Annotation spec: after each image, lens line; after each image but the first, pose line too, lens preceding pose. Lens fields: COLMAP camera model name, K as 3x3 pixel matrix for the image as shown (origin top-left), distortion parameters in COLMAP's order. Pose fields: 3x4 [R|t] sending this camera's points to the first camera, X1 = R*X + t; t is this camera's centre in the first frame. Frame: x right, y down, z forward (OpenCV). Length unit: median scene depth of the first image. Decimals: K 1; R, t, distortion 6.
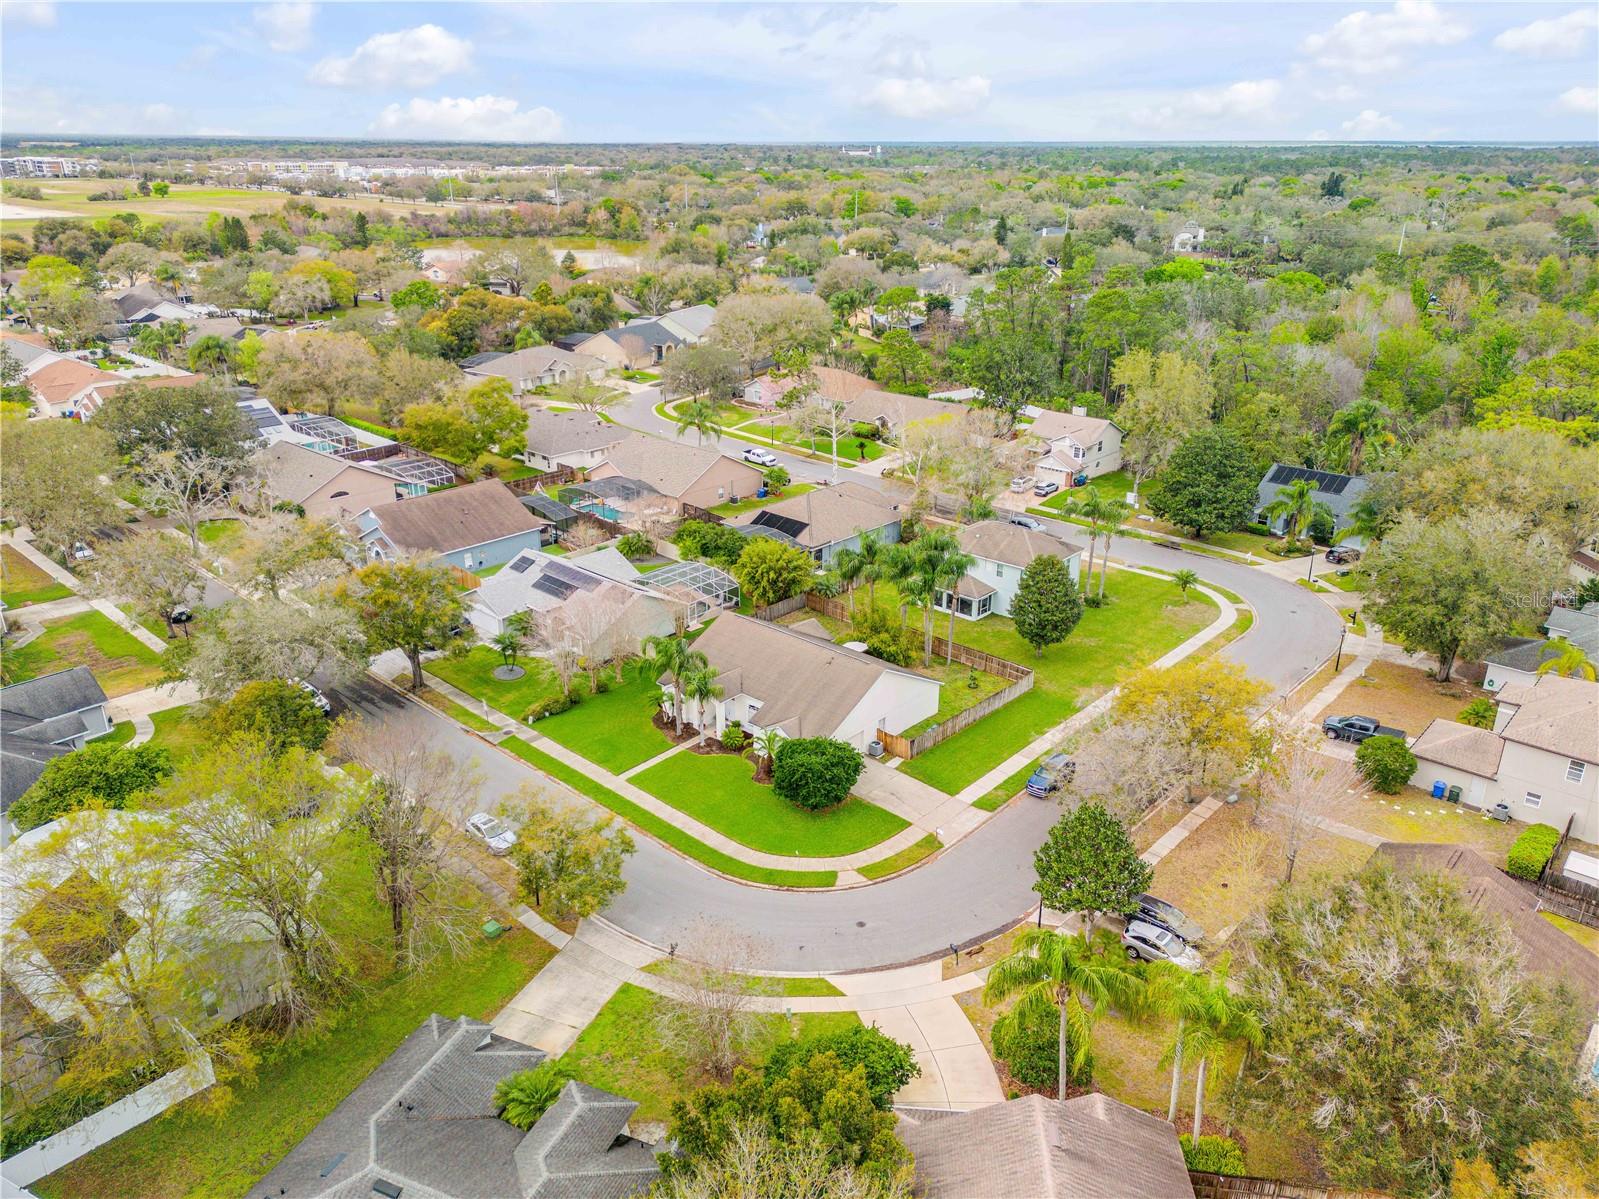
lens RADIAL K [[1152.9, 0, 799.5], [0, 1152.9, 599.5], [0, 0, 1]] dist [0.129391, -0.000022]
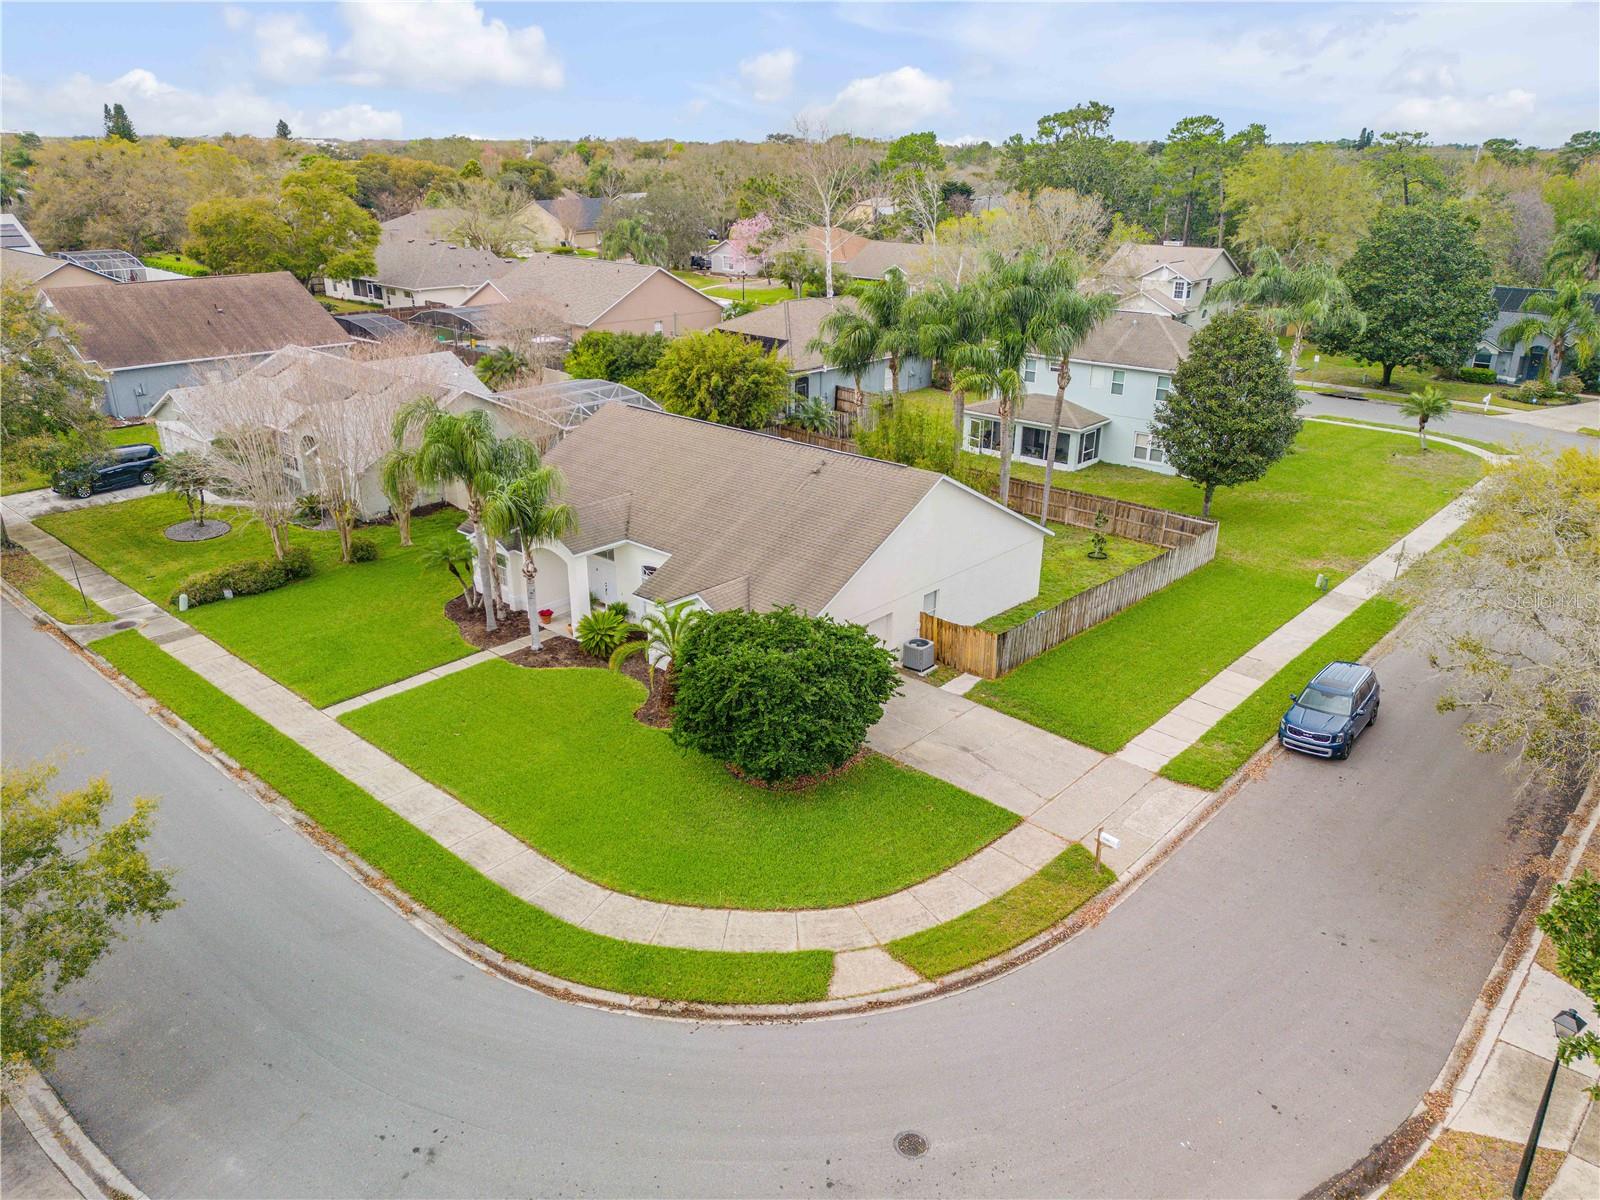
lens RADIAL K [[1137.5, 0, 793.3], [0, 1137.5, 613.4], [0, 0, 1]] dist [0.061988, -0.000135]
pose [[0.999998, 0.002185, -0.000233, 0.017279], [-0.002183, 0.999983, 0.005491, 0.110176], [0.000245, -0.005491, 0.999985, 0.555902]]
